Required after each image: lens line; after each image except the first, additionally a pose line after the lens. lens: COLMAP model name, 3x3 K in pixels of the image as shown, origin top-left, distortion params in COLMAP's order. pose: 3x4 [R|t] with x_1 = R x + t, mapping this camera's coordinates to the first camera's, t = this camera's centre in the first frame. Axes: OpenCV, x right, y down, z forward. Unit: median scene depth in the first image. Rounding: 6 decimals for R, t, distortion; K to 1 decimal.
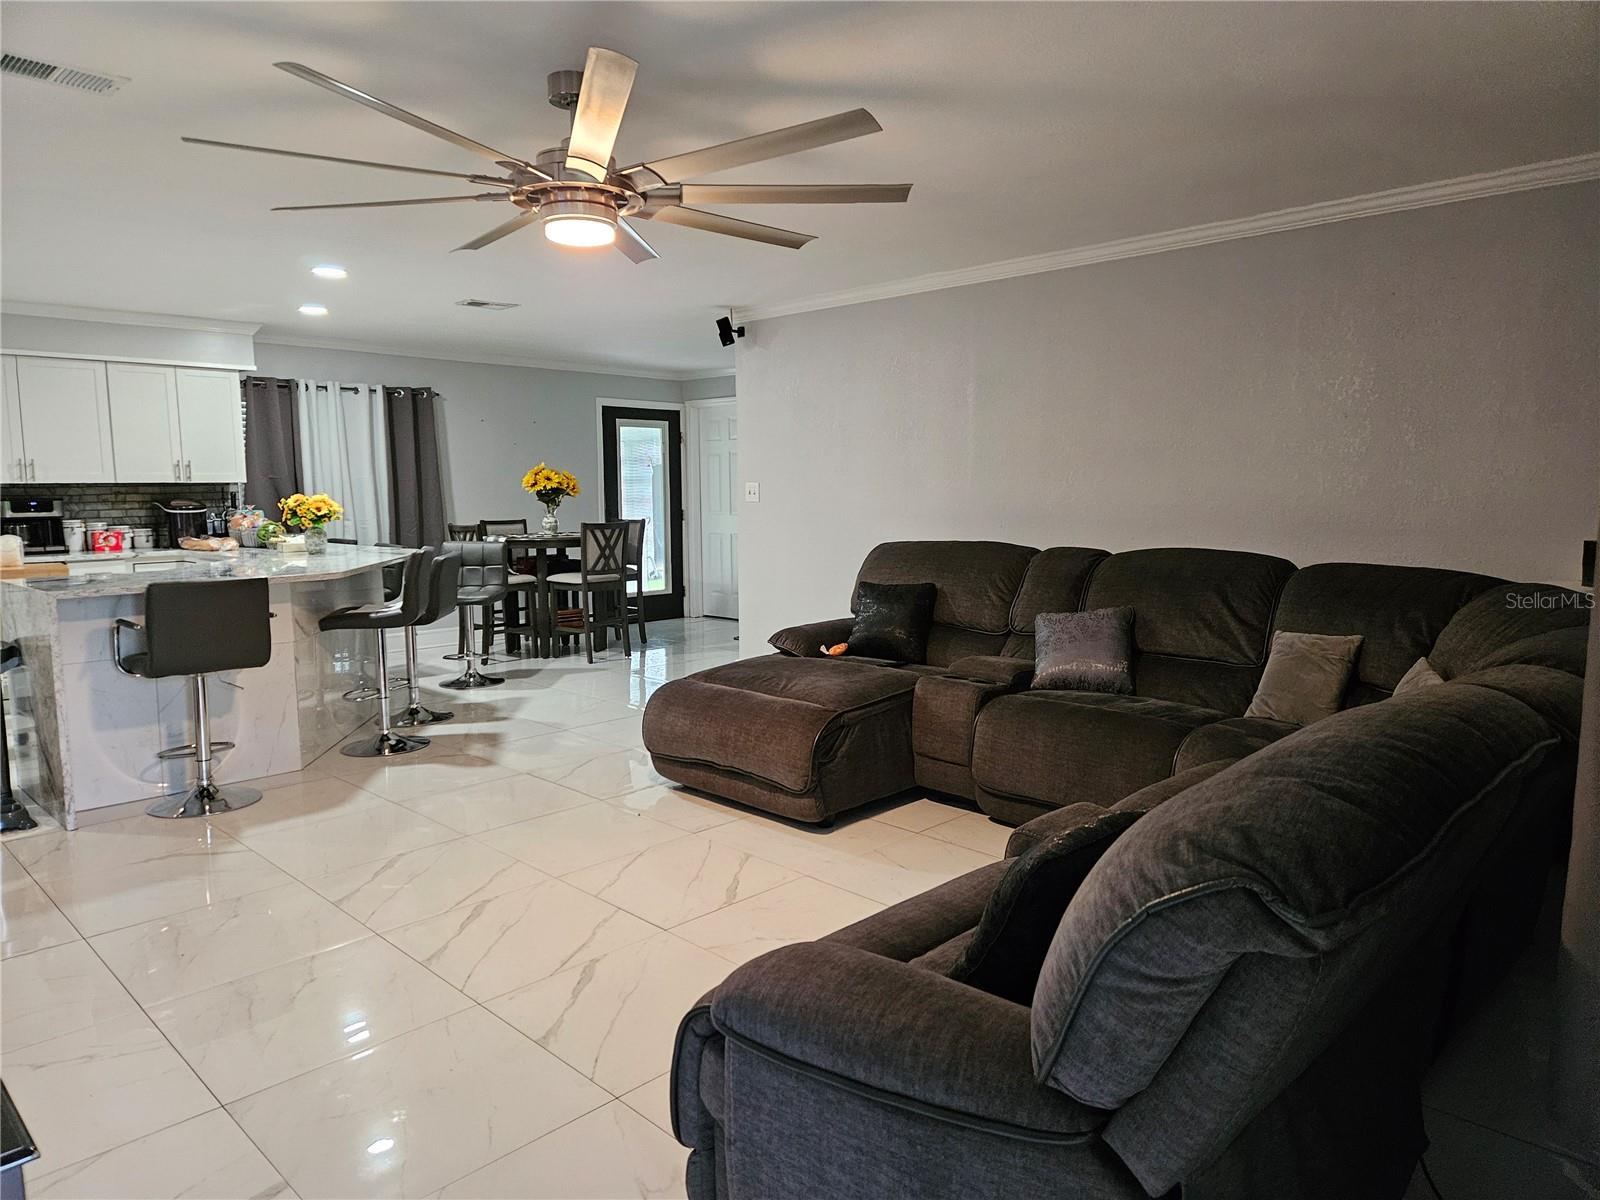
lens RADIAL K [[1062.3, 0, 807.3], [0, 1062.3, 598.6], [0, 0, 1]] dist [0.070834, -0.055890]
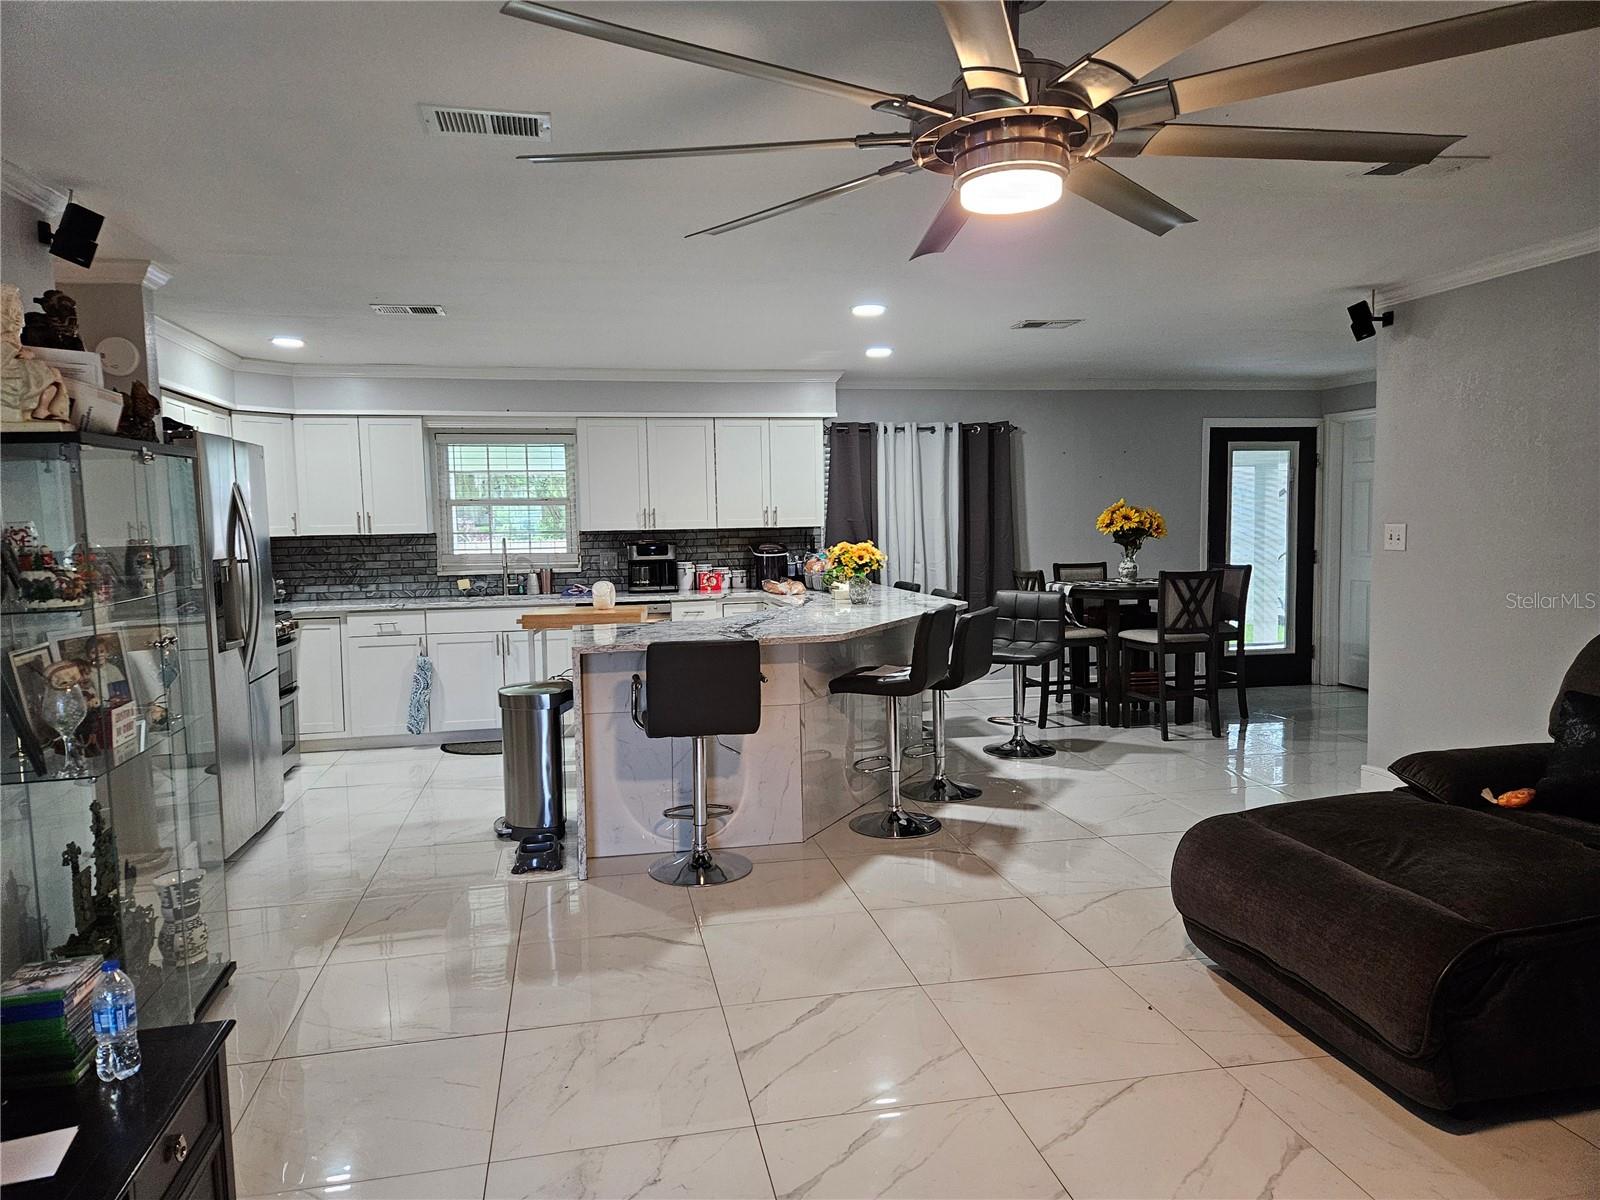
lens RADIAL K [[1062.3, 0, 780.5], [0, 1062.3, 588.7], [0, 0, 1]] dist [0.070834, -0.055890]
pose [[0.820404, 0.031827, -0.570897, 0.024781], [-0.049934, 0.998623, -0.016085, -0.031342], [0.569599, 0.041704, 0.820864, 0.156018]]
